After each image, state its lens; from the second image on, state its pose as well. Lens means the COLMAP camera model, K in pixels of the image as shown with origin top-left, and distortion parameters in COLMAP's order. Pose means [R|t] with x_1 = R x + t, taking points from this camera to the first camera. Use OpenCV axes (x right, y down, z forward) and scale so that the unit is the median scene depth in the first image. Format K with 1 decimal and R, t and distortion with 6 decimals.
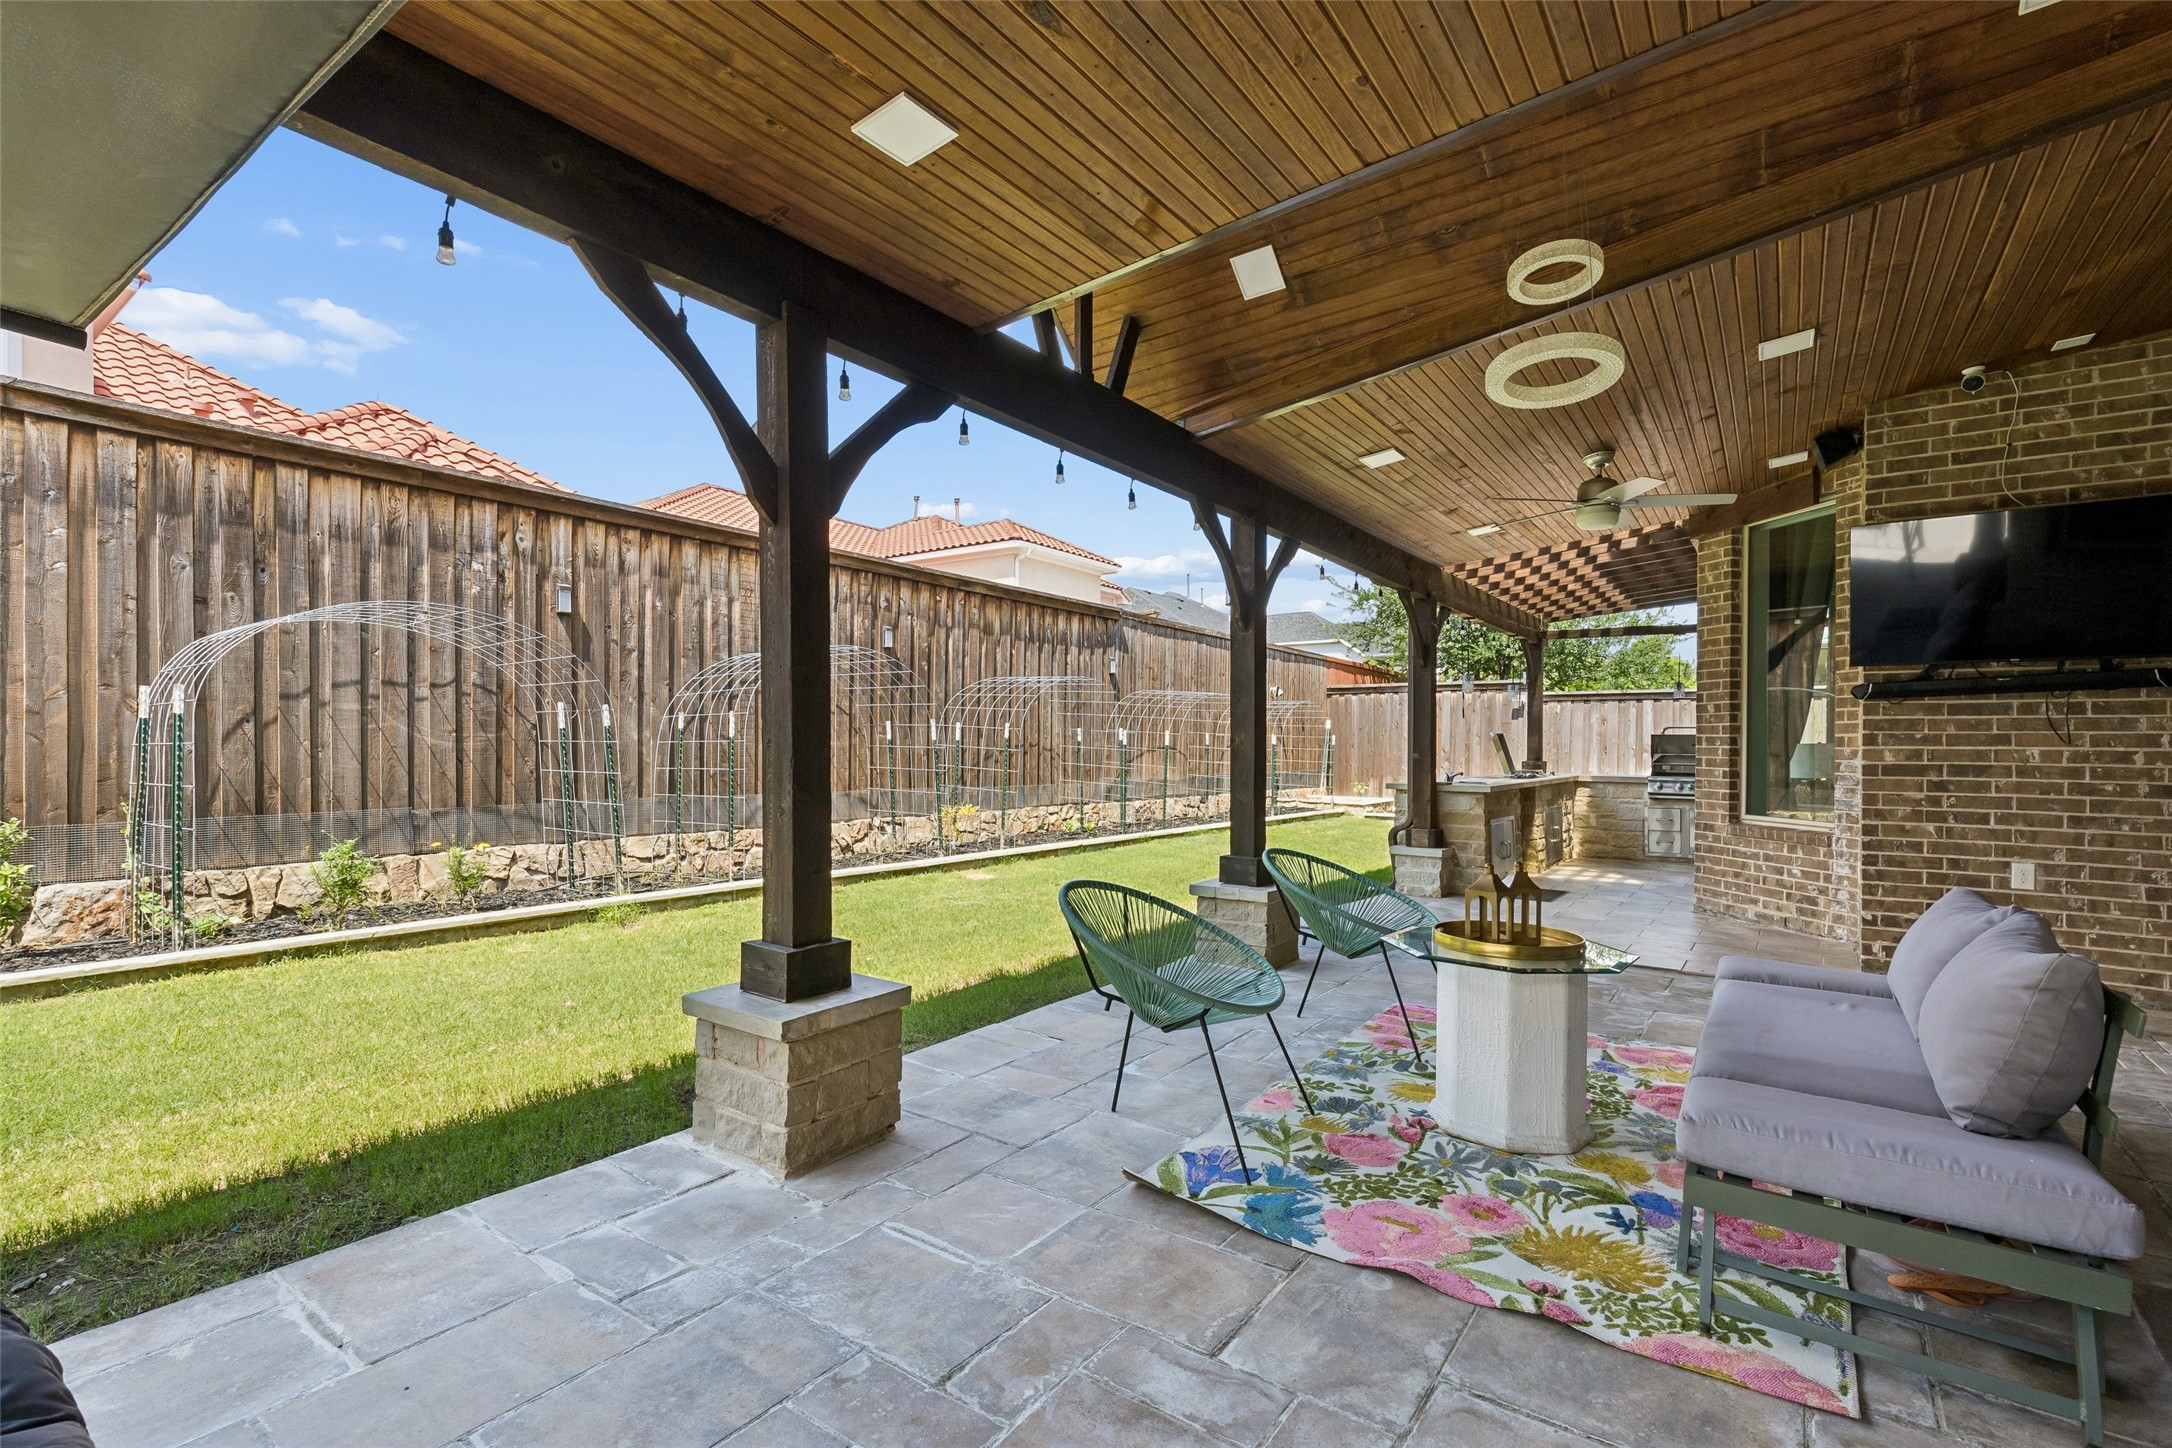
lens RADIAL K [[976.9, 0, 1088.5], [0, 976.9, 729.5], [0, 0, 1]] dist [0.007767, -0.000014]
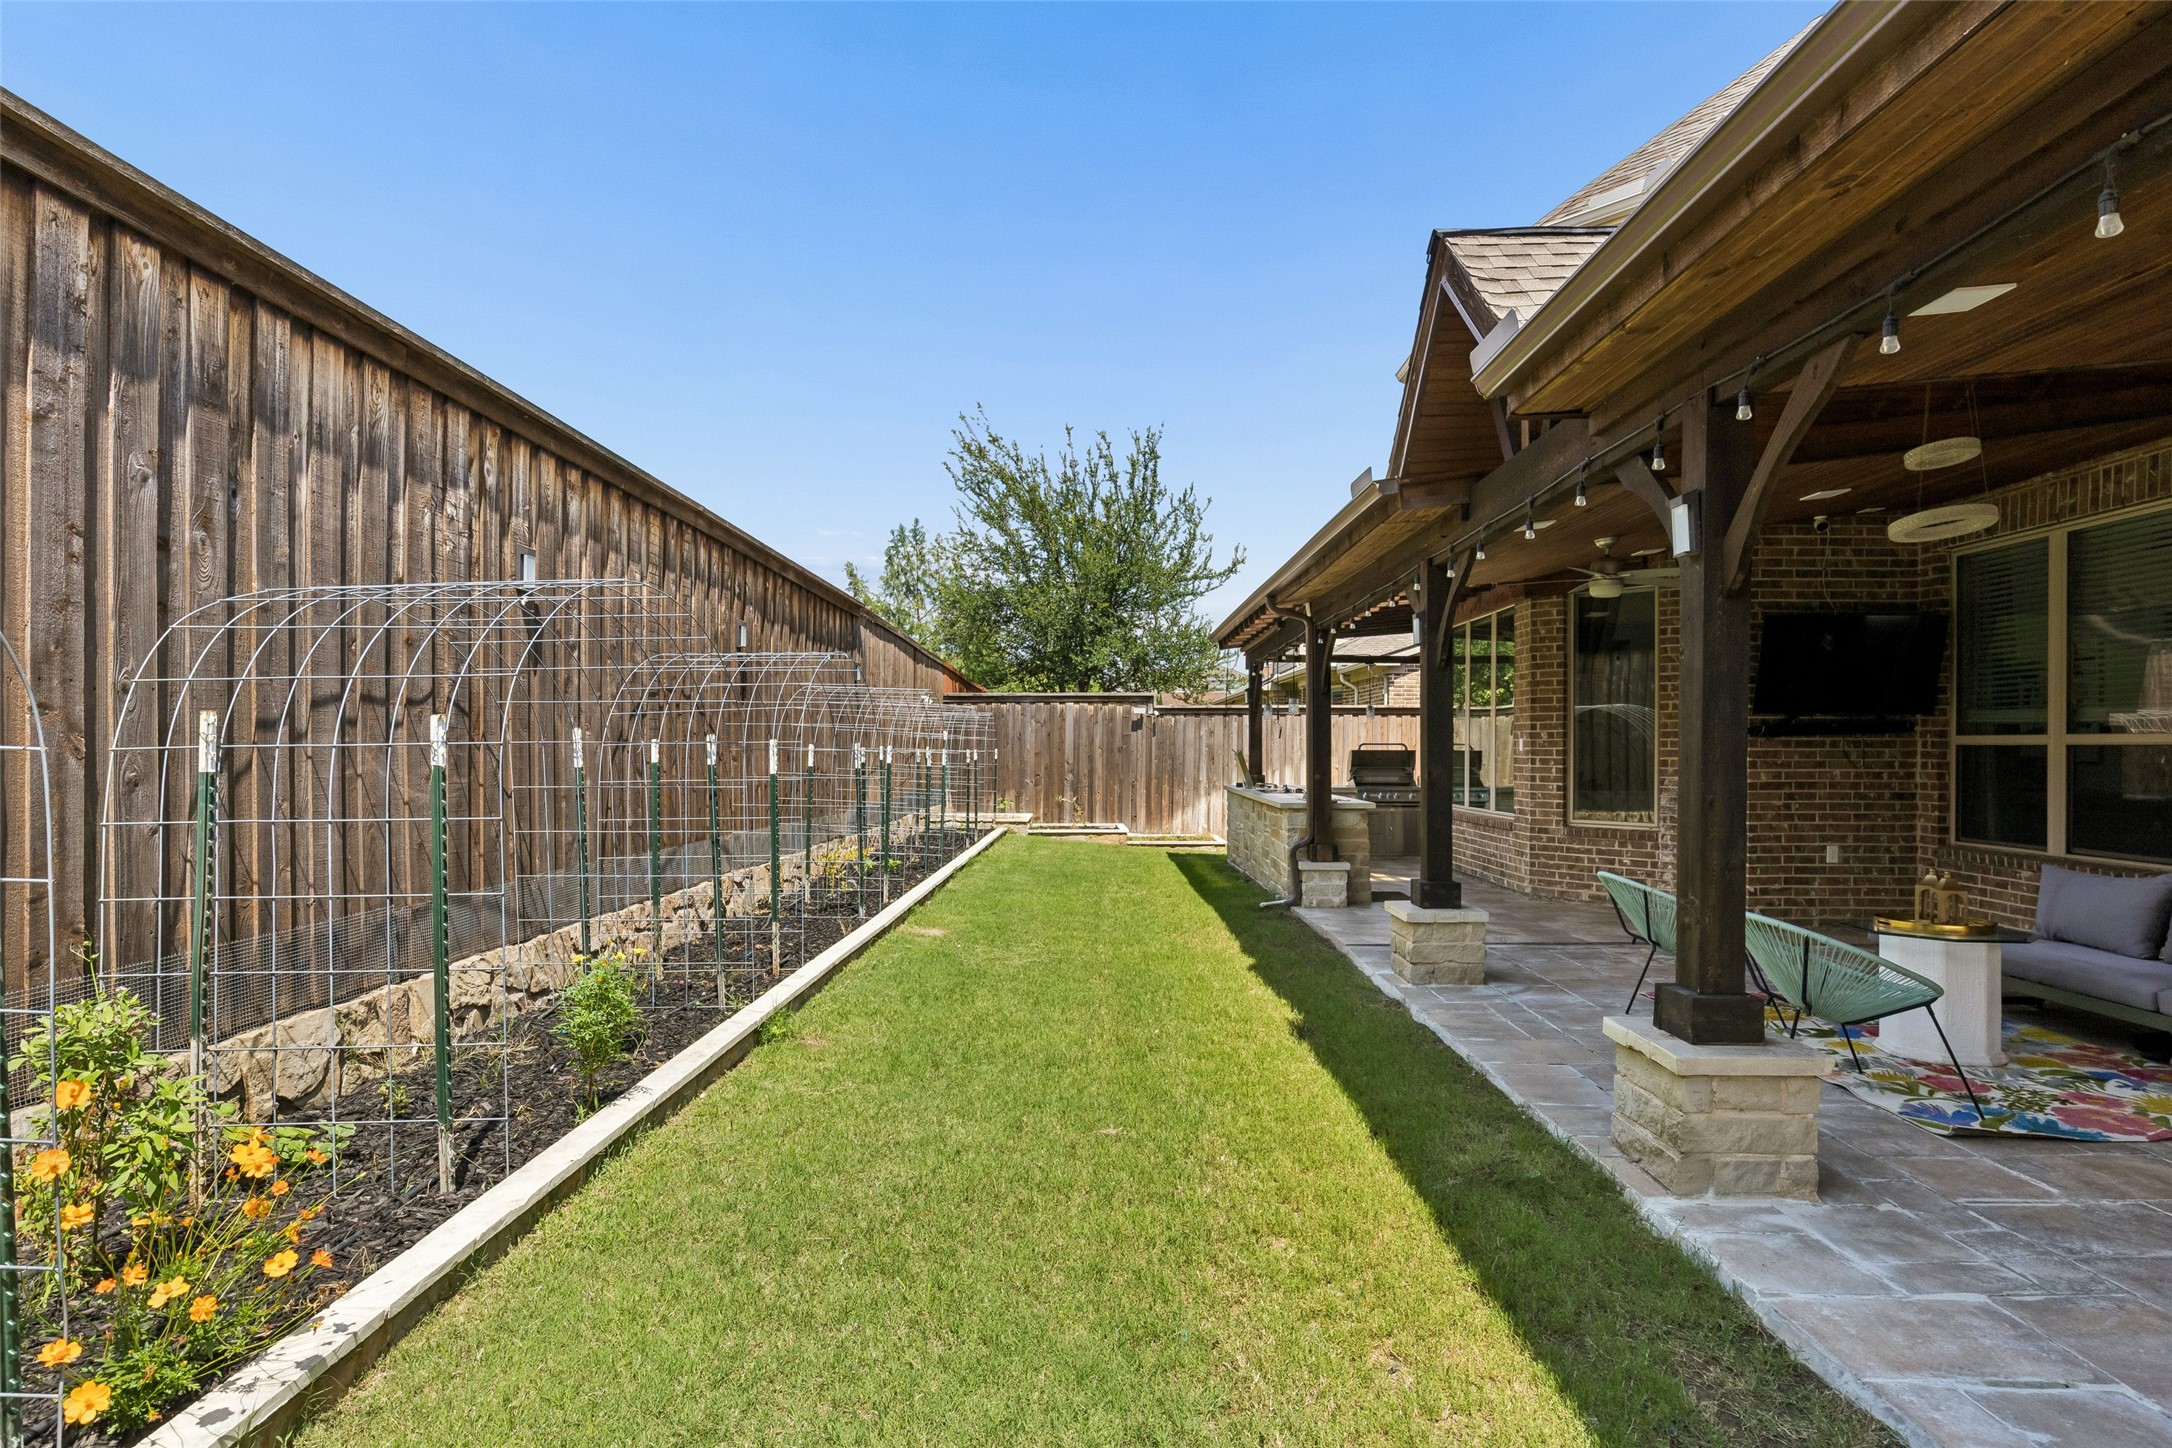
lens RADIAL K [[1112.8, 0, 1091.0], [0, 1112.8, 738.2], [0, 0, 1]] dist [-0.000284, 0.000460]
pose [[0.815085, -0.001318, 0.579340, -0.774790], [-0.003231, 0.999972, 0.006821, -0.030343], [-0.579333, -0.007431, 0.815057, 0.208256]]
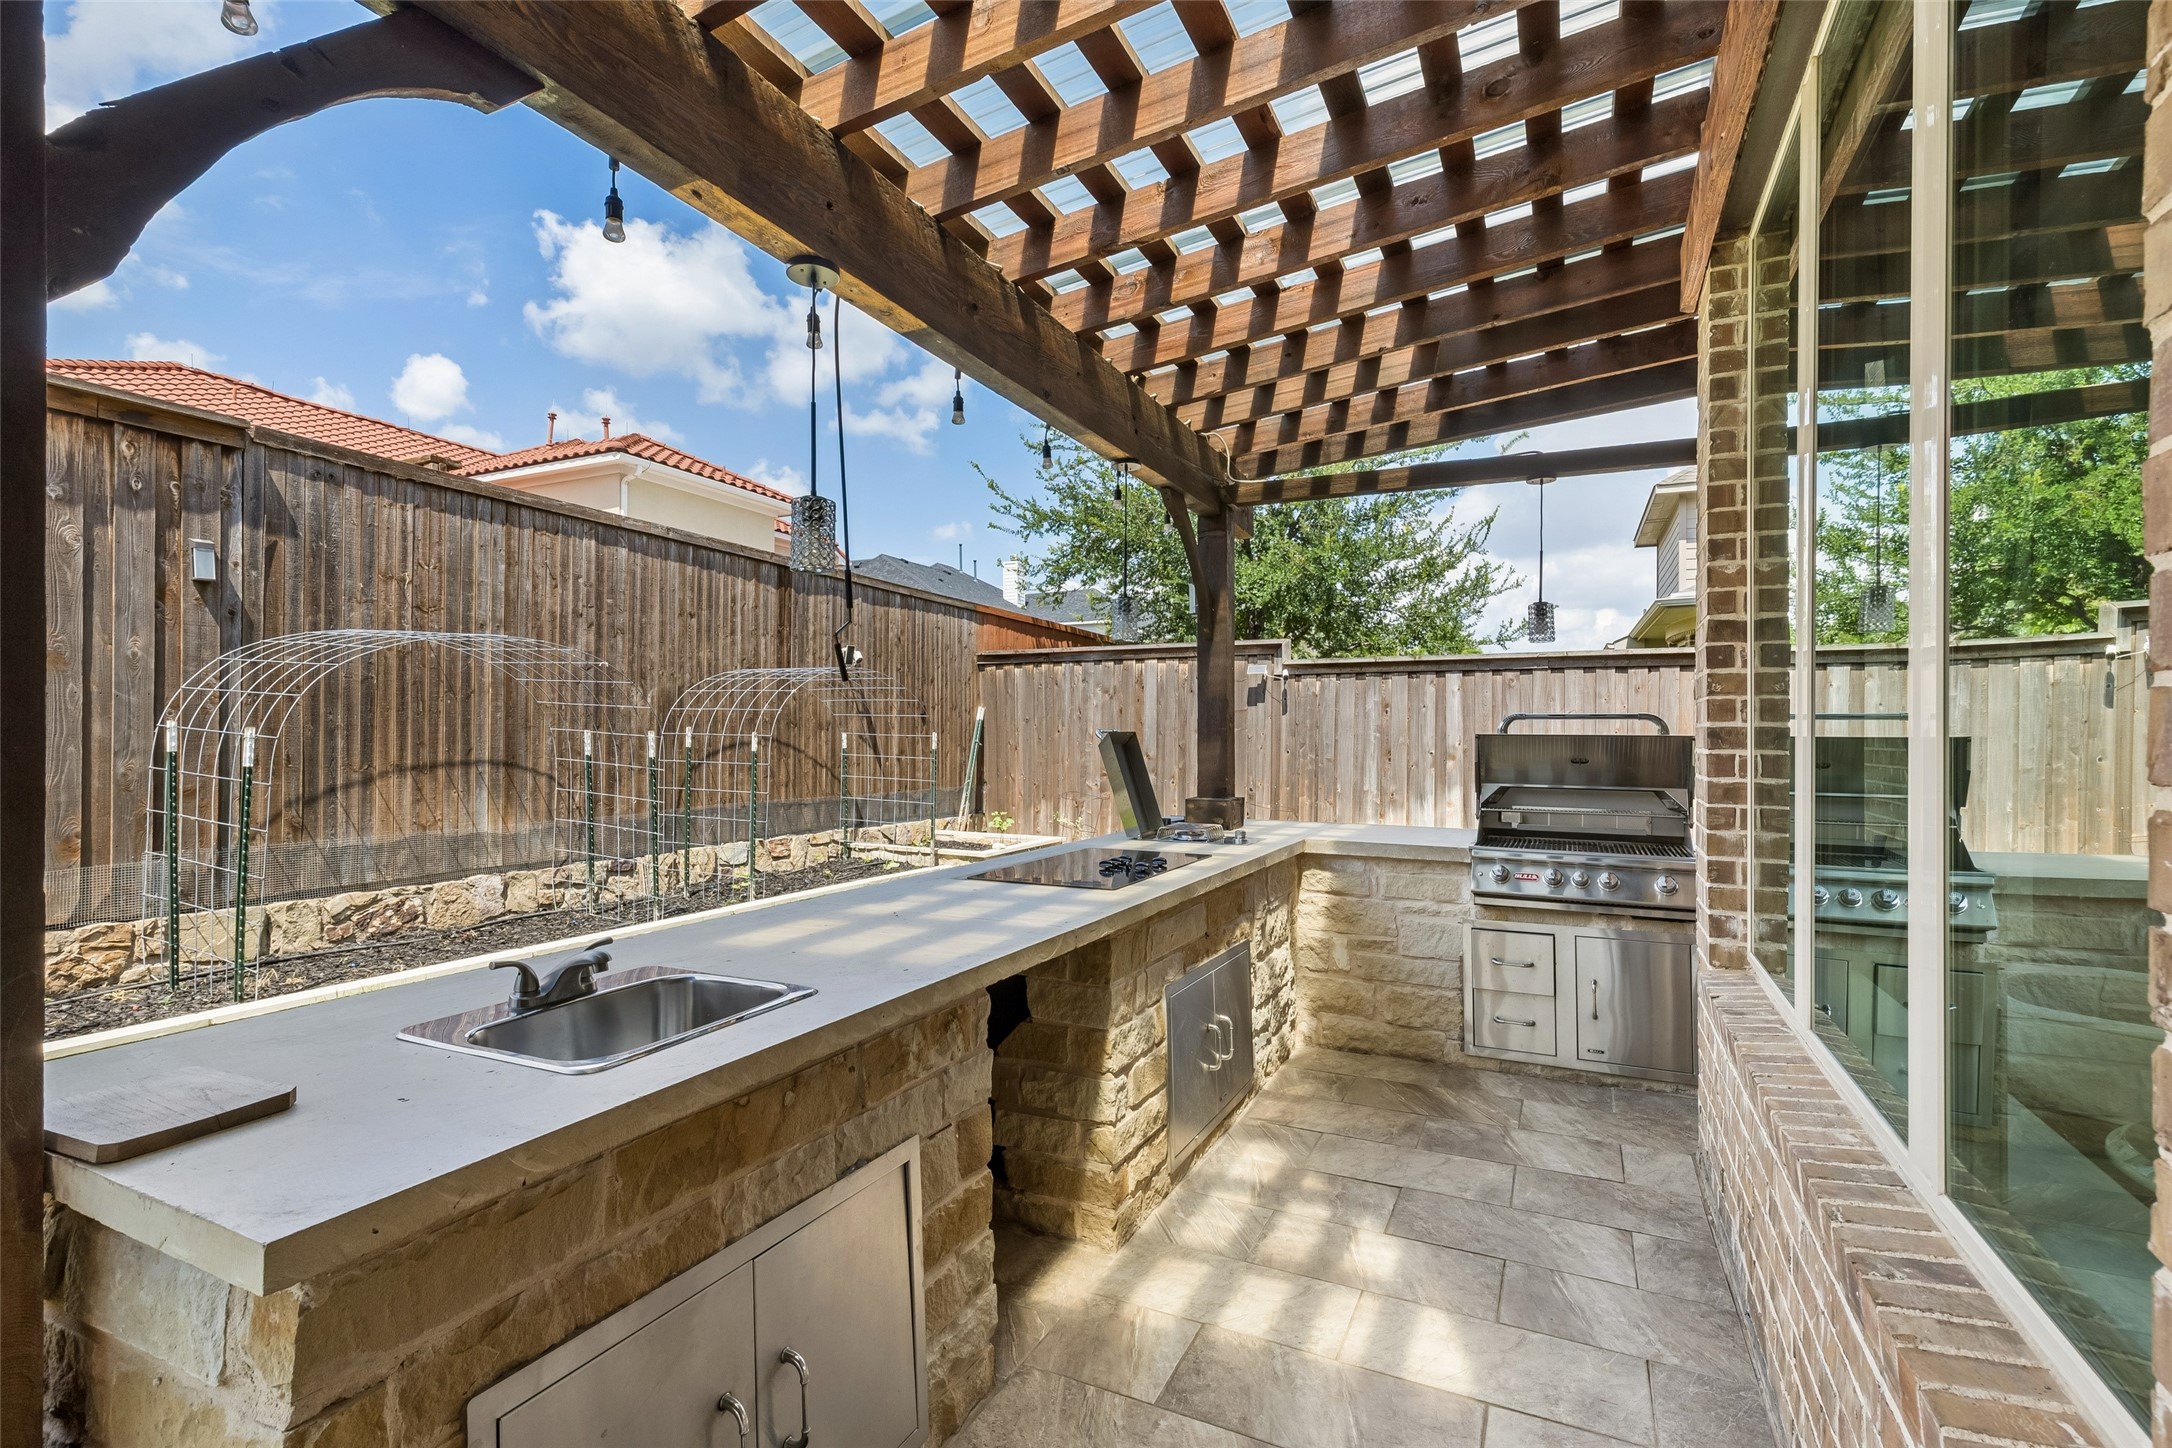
lens RADIAL K [[985.2, 0, 1085.8], [0, 985.2, 729.1], [0, 0, 1]] dist [0.010182, 0.000007]
pose [[0.984746, -0.002820, 0.173973, 0.629615], [0.001468, 0.999968, 0.007898, -0.000940], [-0.173989, -0.007522, 0.984719, 1.143889]]
